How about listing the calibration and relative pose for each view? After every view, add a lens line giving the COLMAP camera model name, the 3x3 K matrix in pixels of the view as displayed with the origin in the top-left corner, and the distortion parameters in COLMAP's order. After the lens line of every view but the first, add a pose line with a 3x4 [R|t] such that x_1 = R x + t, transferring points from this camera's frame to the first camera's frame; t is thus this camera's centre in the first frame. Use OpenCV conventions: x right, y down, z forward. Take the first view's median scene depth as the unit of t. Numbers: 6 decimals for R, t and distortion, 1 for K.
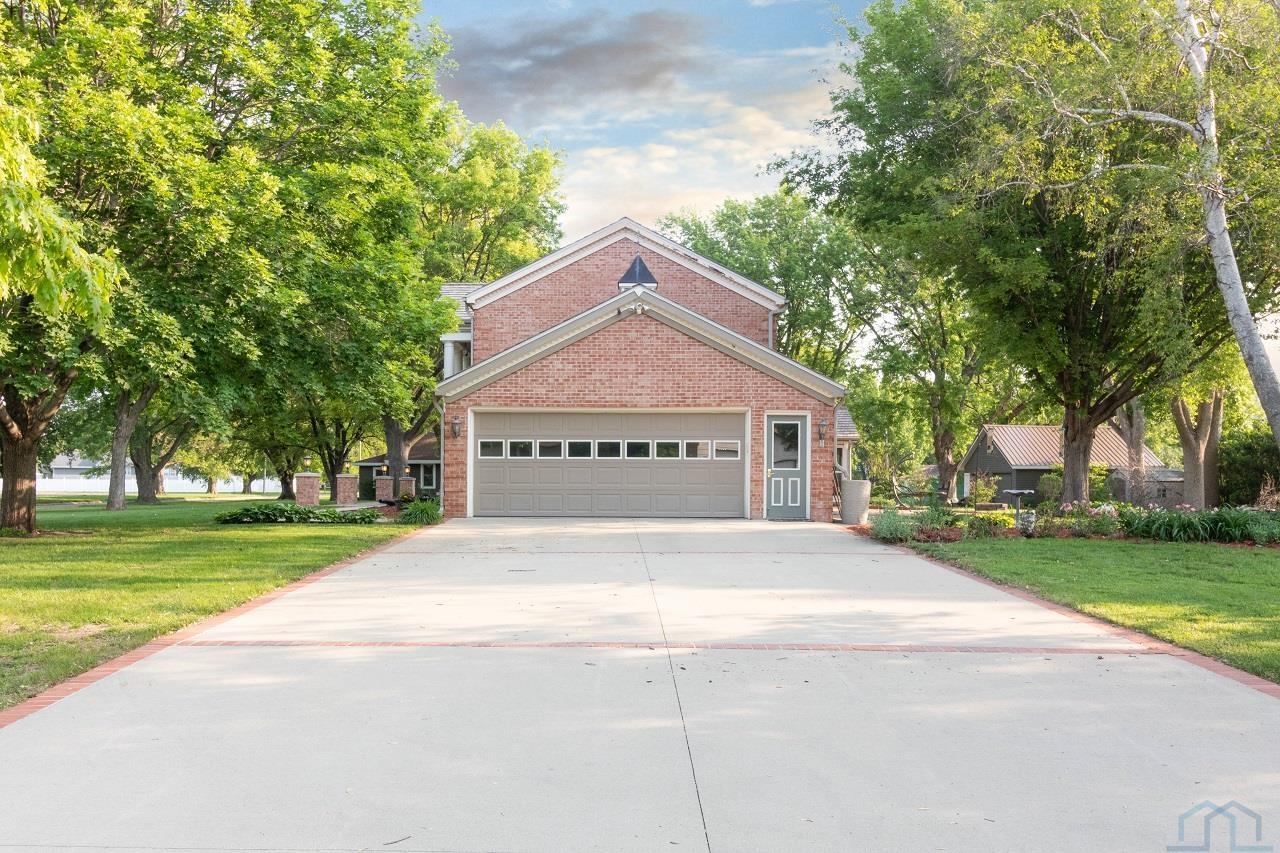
lens RADIAL K [[1089.7, 0, 640.0], [0, 1089.7, 426.5], [0, 0, 1]] dist [0.007938, 0.005401]
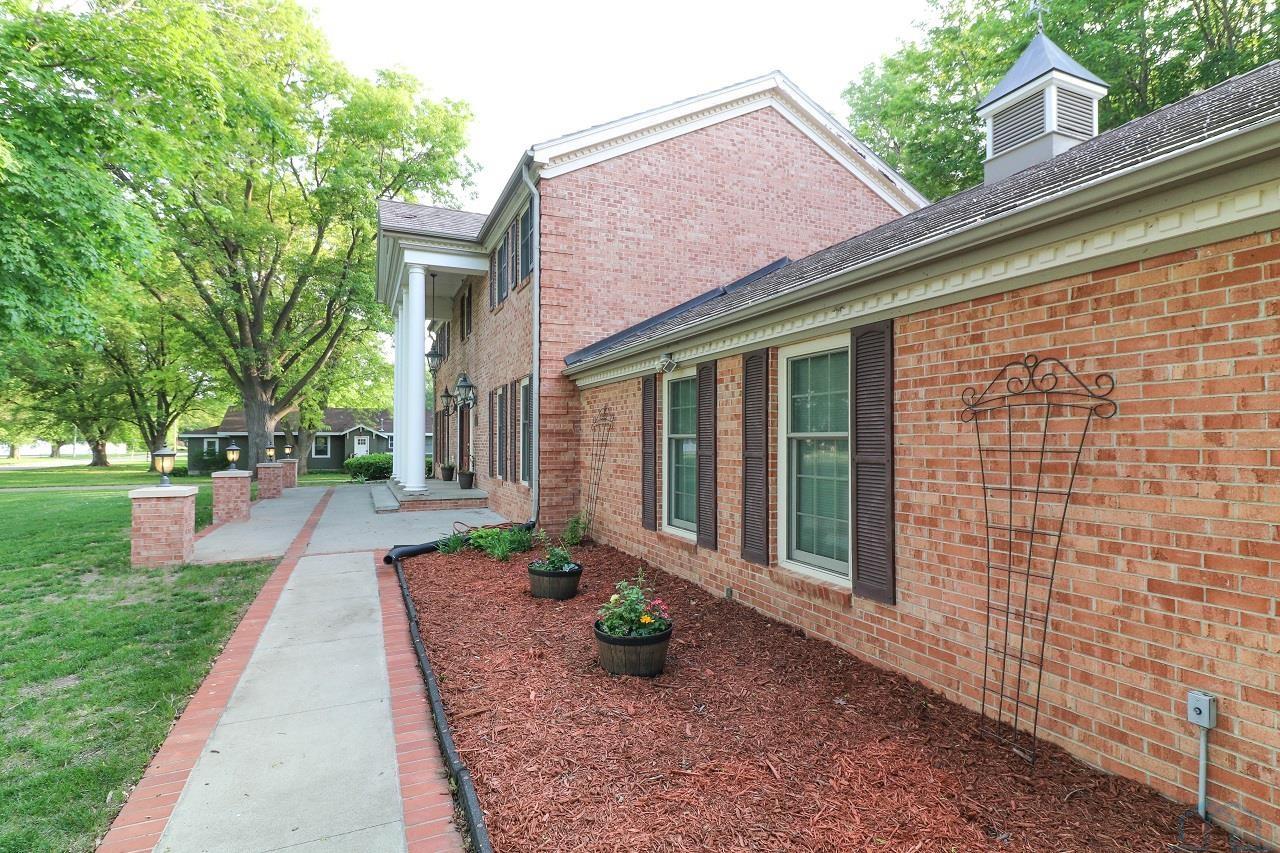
lens RADIAL K [[617.5, 0, 640.0], [0, 617.5, 426.5], [0, 0, 1]] dist [0.000612, 0.000215]
pose [[0.917763, 0.005120, 0.397094, -0.241496], [-0.016488, 0.999546, 0.025219, 0.009157], [-0.396785, -0.029692, 0.917431, 0.727003]]
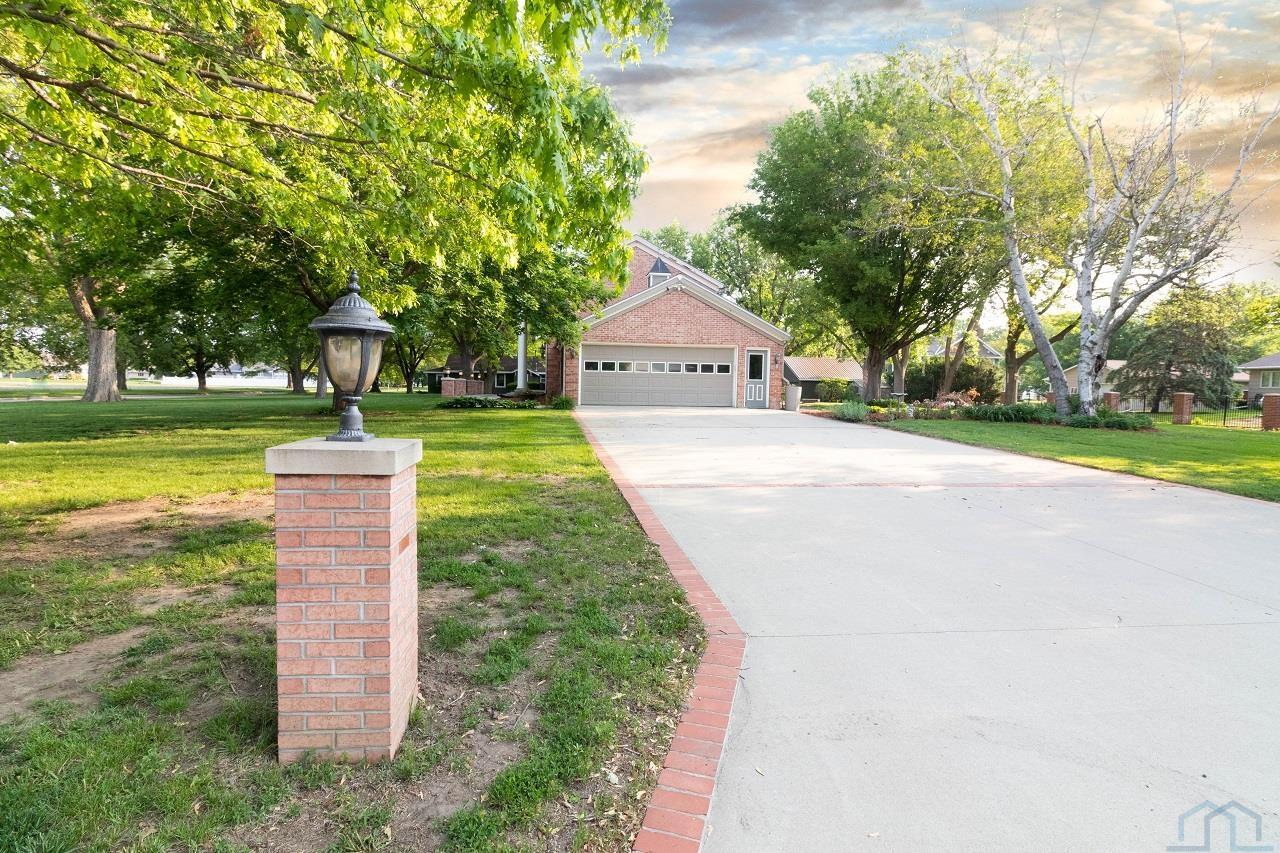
lens RADIAL K [[595.8, 0, 643.4], [0, 595.8, 393.9], [0, 0, 1]] dist [-0.001631, -0.000318]
pose [[0.988715, 0.010354, 0.149450, -0.151911], [-0.020166, 0.997727, 0.064290, 0.001772], [-0.148444, -0.066578, 0.986677, 0.040267]]
